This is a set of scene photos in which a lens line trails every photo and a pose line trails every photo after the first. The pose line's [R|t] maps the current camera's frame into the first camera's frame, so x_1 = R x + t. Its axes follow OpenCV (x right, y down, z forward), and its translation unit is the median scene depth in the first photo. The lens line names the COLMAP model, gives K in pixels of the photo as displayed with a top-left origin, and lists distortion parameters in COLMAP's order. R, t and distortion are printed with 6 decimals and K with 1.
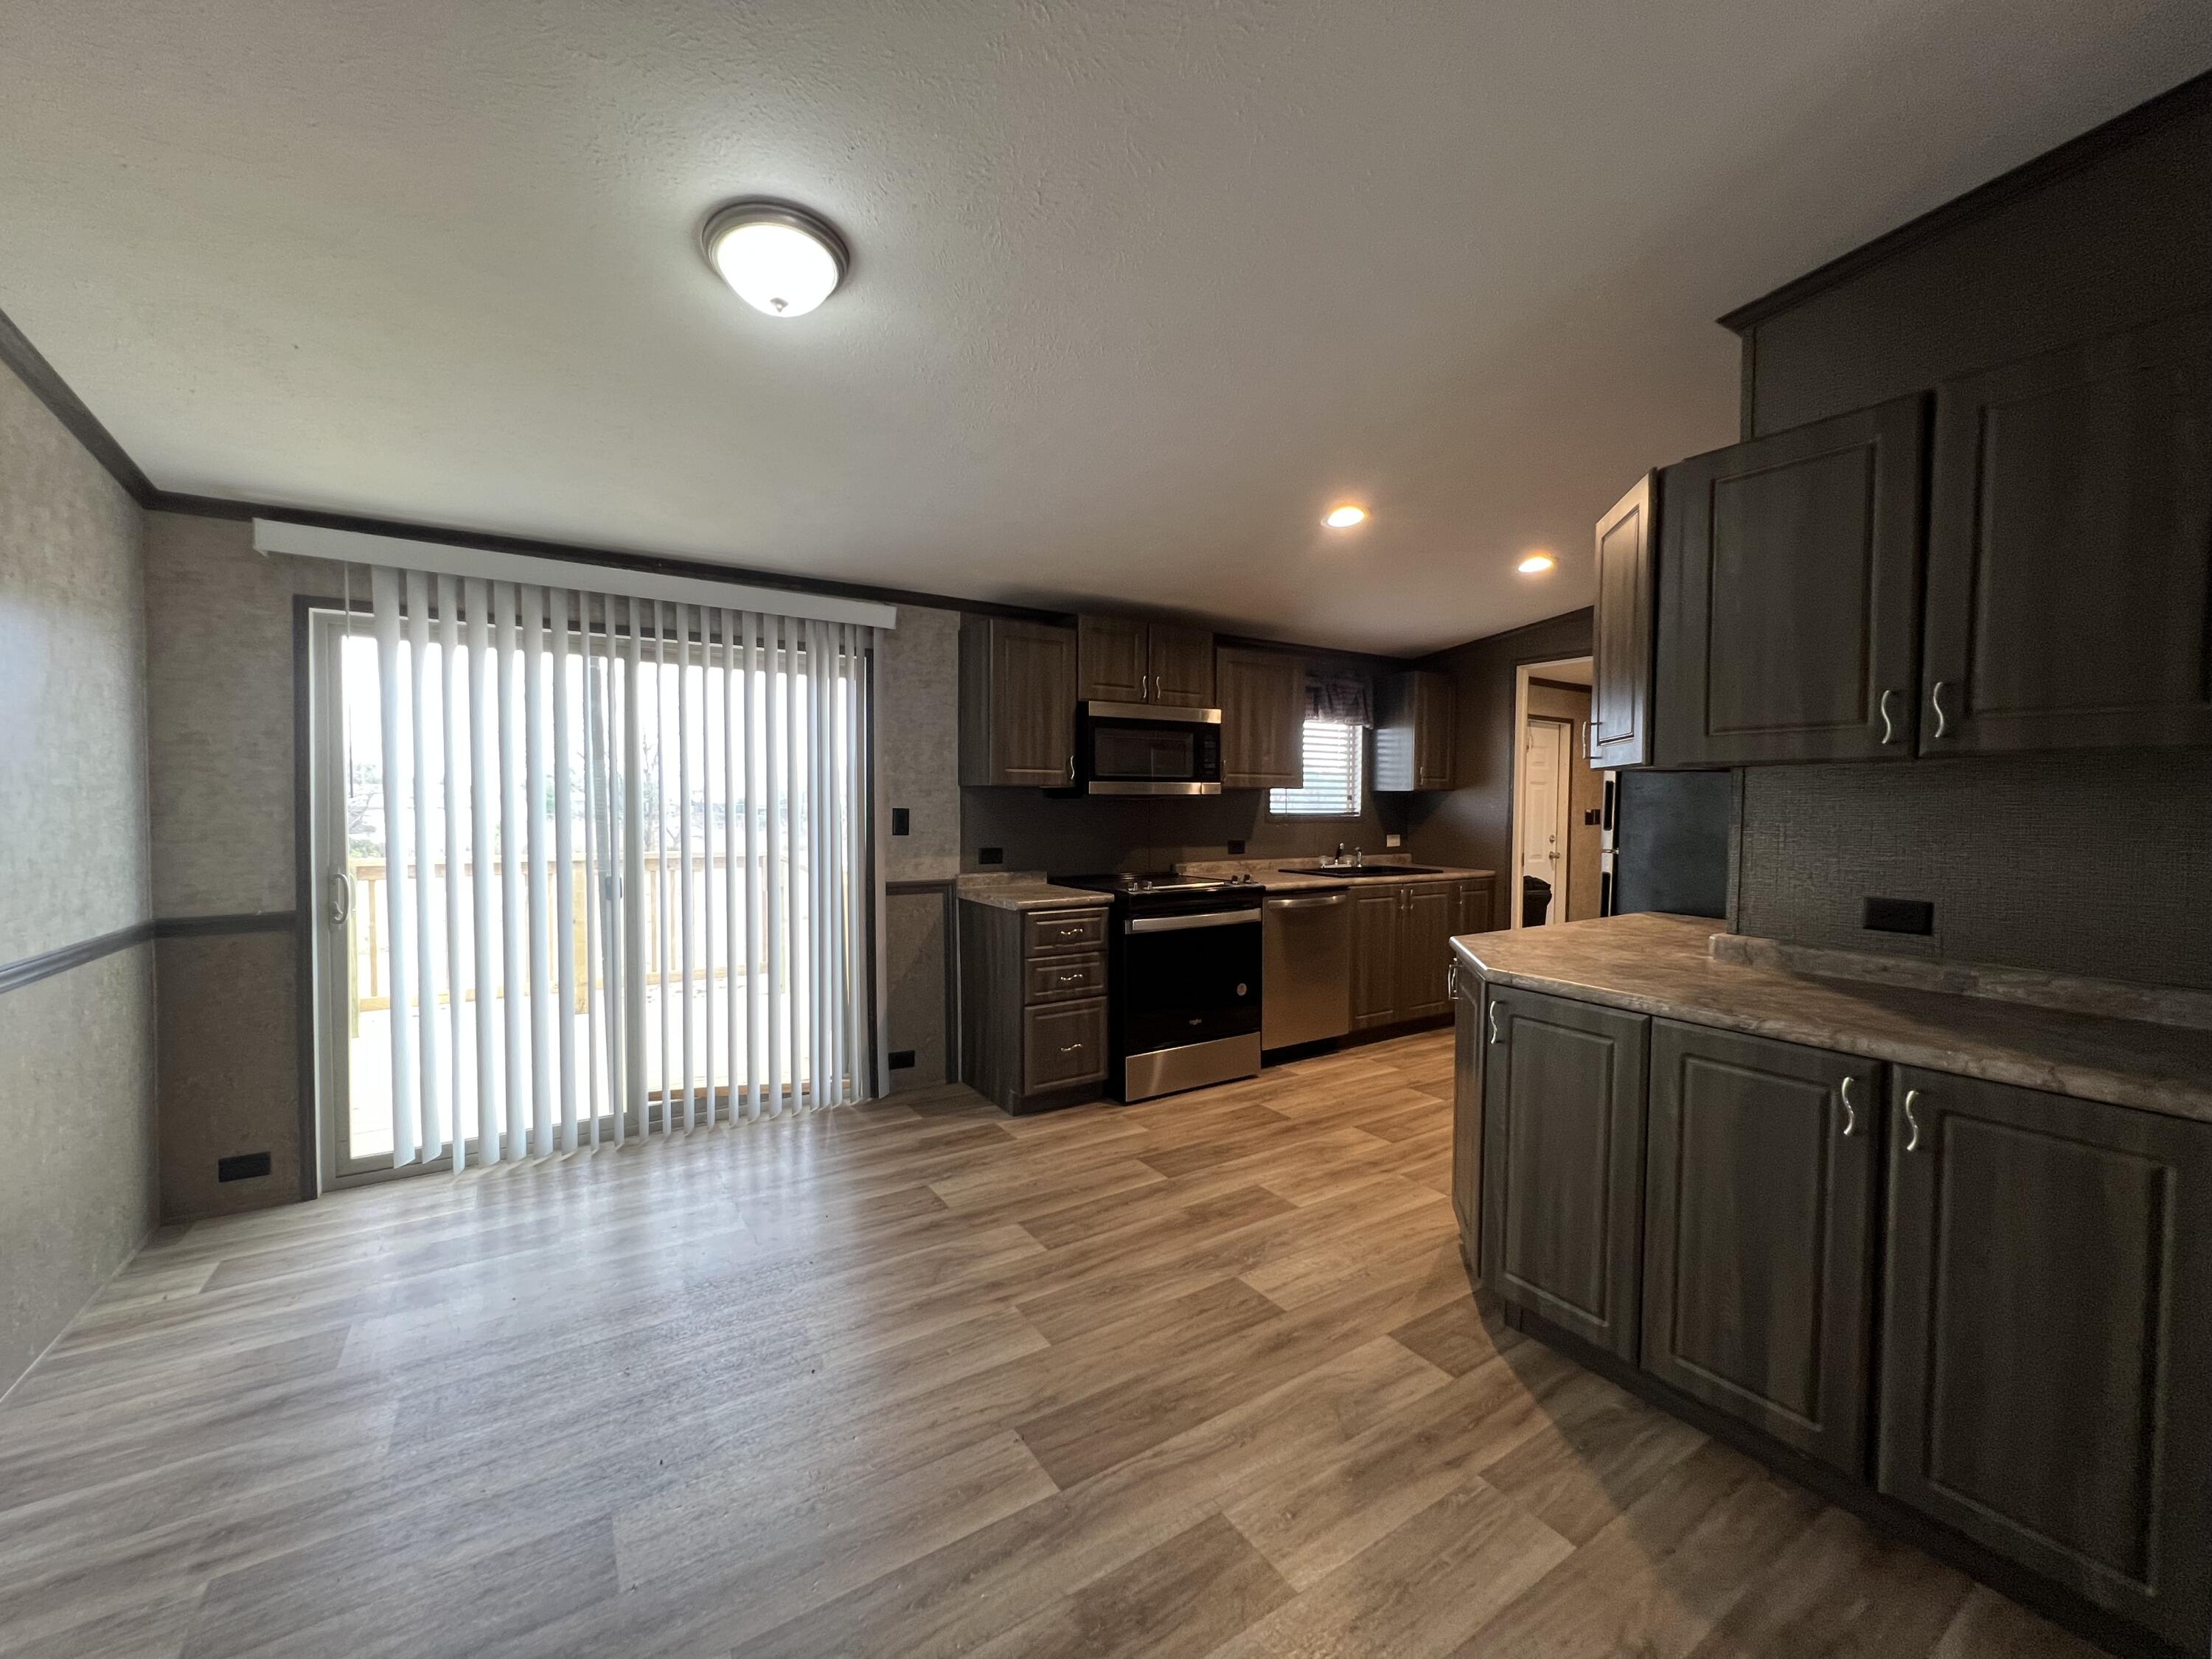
lens RADIAL K [[889.7, 0, 1111.8], [0, 889.7, 832.6], [0, 0, 1]] dist [-0.003942, 0.001278]
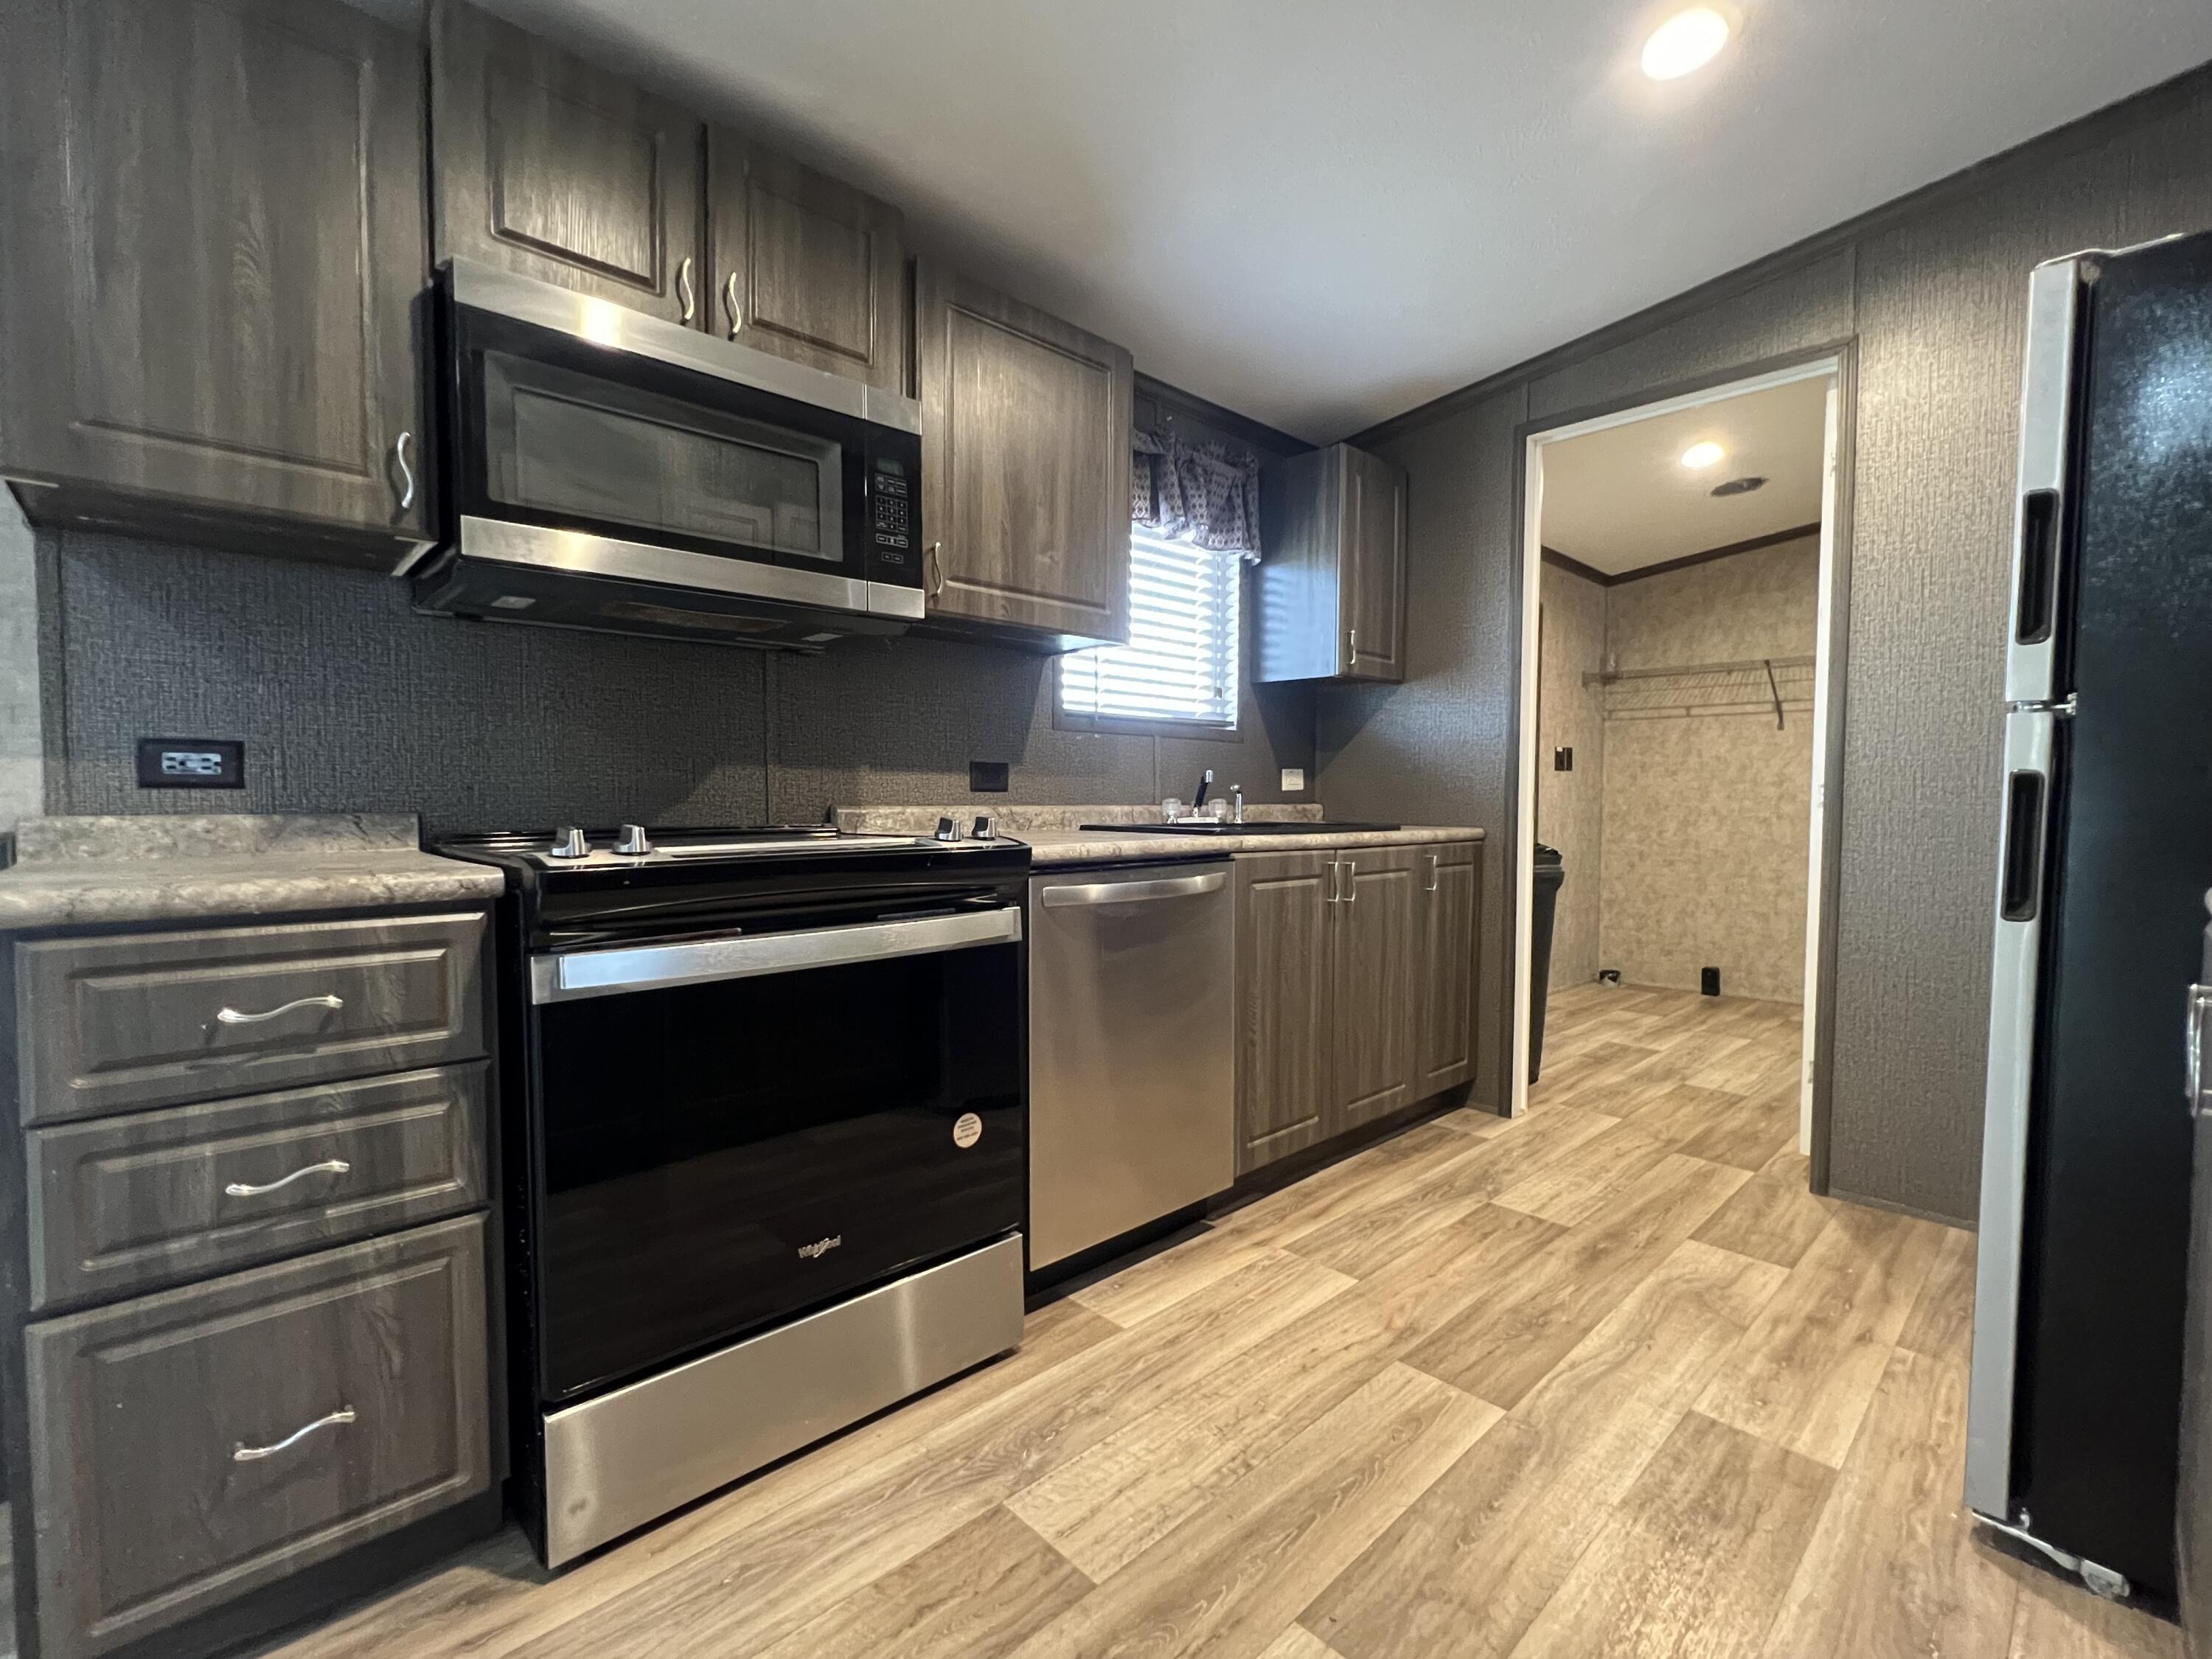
lens RADIAL K [[988.8, 0, 1114.4], [0, 988.8, 833.4], [0, 0, 1]] dist [-0.002758, 0.000882]
pose [[0.981619, -0.009103, 0.190632, 0.150699], [0.008260, 0.999952, 0.005218, 0.061694], [-0.190671, -0.003548, 0.981648, 0.688492]]
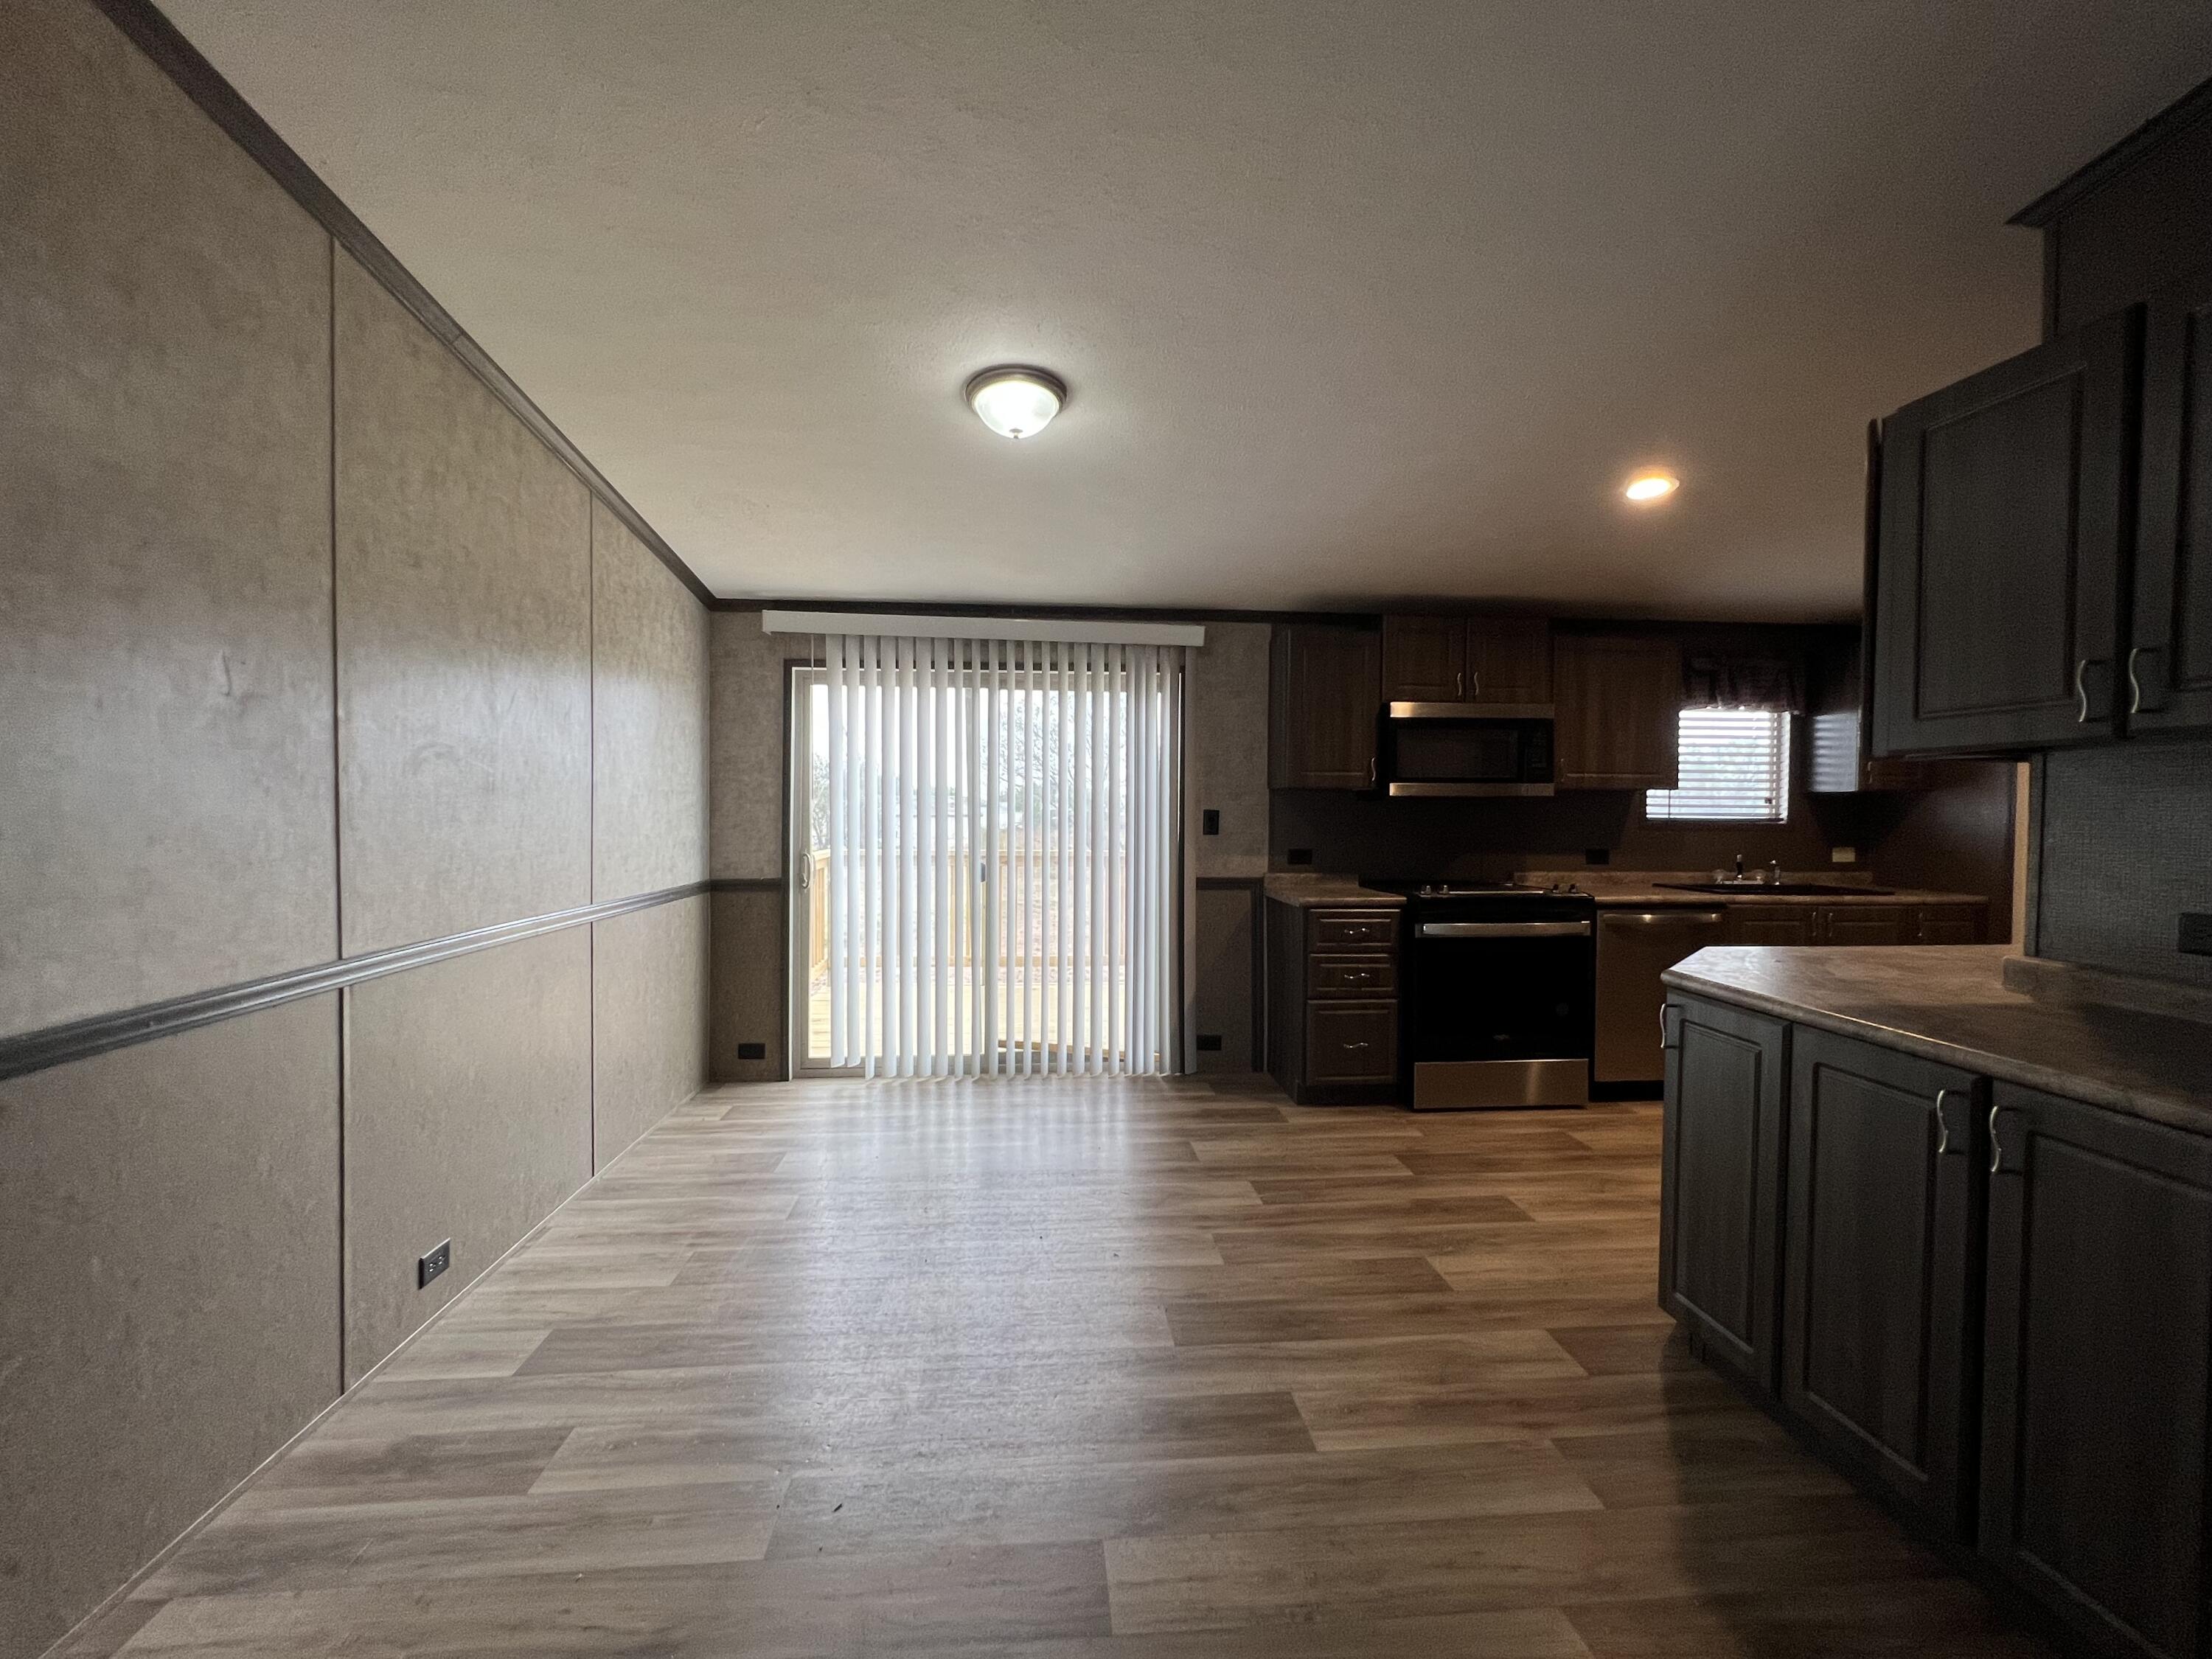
lens RADIAL K [[988.8, 0, 1109.1], [0, 988.8, 837.3], [0, 0, 1]] dist [-0.002758, 0.000882]
pose [[0.883996, 0.013828, -0.467289, 0.240939], [-0.018473, 0.999815, -0.005359, 0.016330], [0.467129, 0.013369, 0.884088, -0.136489]]
